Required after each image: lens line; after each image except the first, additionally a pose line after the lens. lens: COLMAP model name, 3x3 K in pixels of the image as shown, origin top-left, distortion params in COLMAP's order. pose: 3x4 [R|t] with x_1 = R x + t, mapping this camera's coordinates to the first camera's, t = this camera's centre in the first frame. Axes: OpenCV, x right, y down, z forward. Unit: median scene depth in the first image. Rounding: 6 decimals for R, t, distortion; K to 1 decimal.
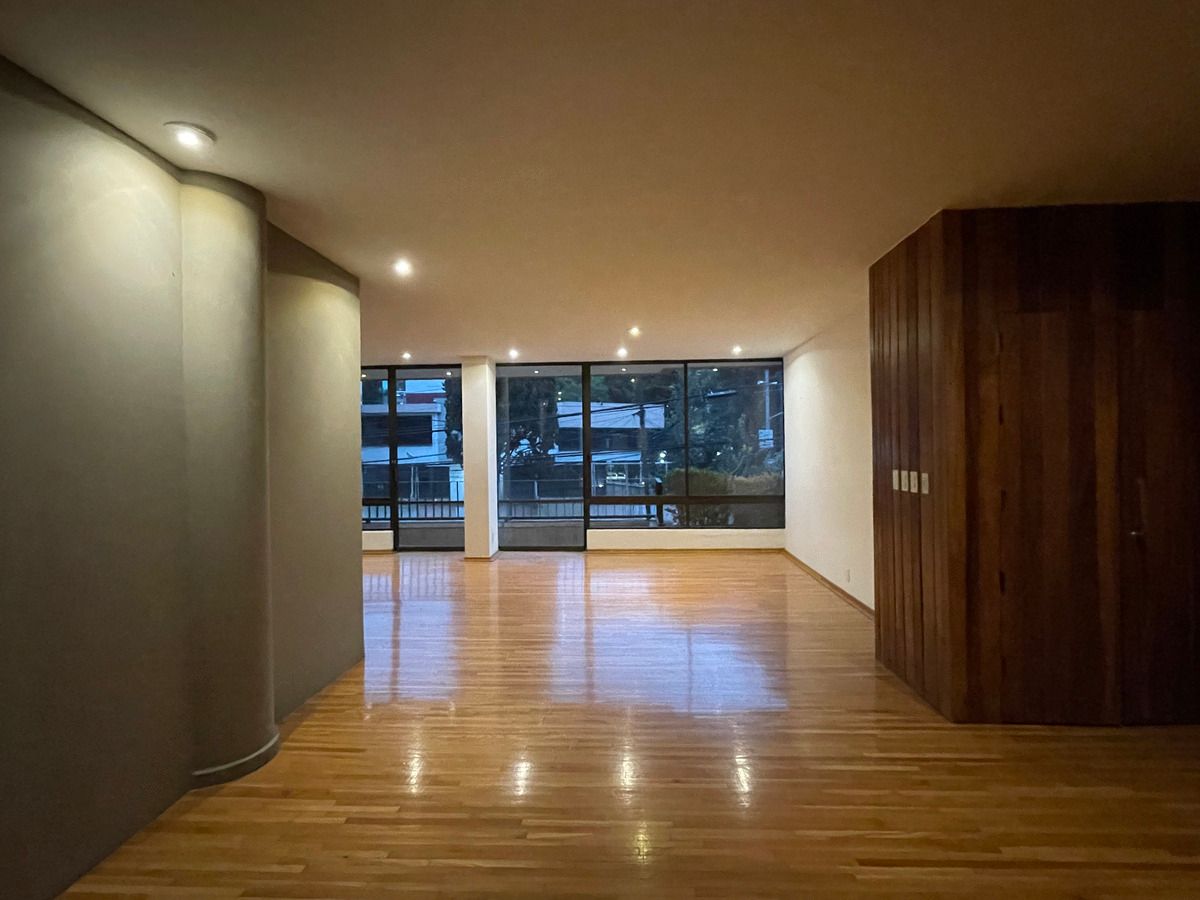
lens RADIAL K [[580.4, 0, 596.0], [0, 580.4, 454.3], [0, 0, 1]] dist [-0.003721, -0.000823]
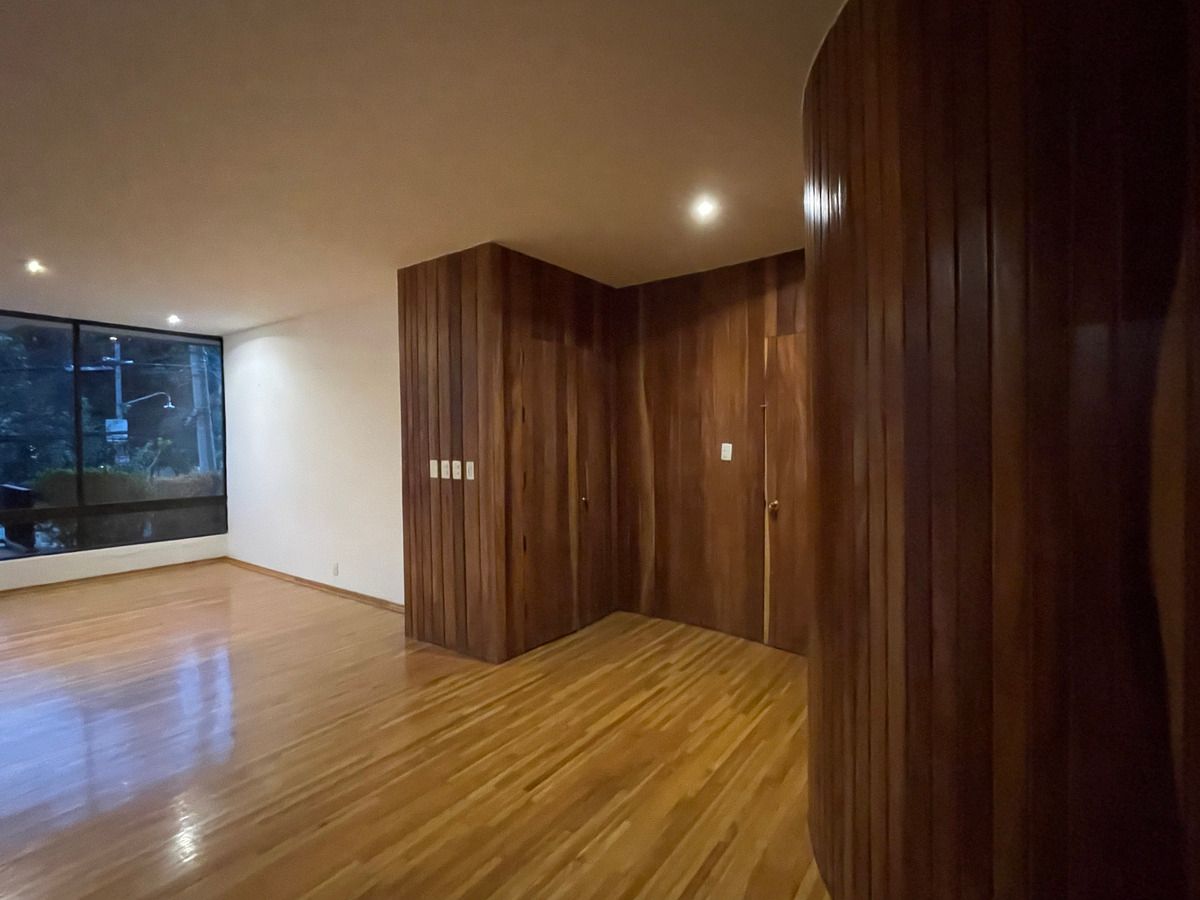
lens RADIAL K [[580.4, 0, 596.0], [0, 580.4, 454.3], [0, 0, 1]] dist [-0.003721, -0.000823]
pose [[0.535119, -0.010145, 0.844716, -0.240197], [0.003857, 0.999947, 0.009566, 0.004999], [-0.844768, -0.001861, 0.535130, 0.129337]]
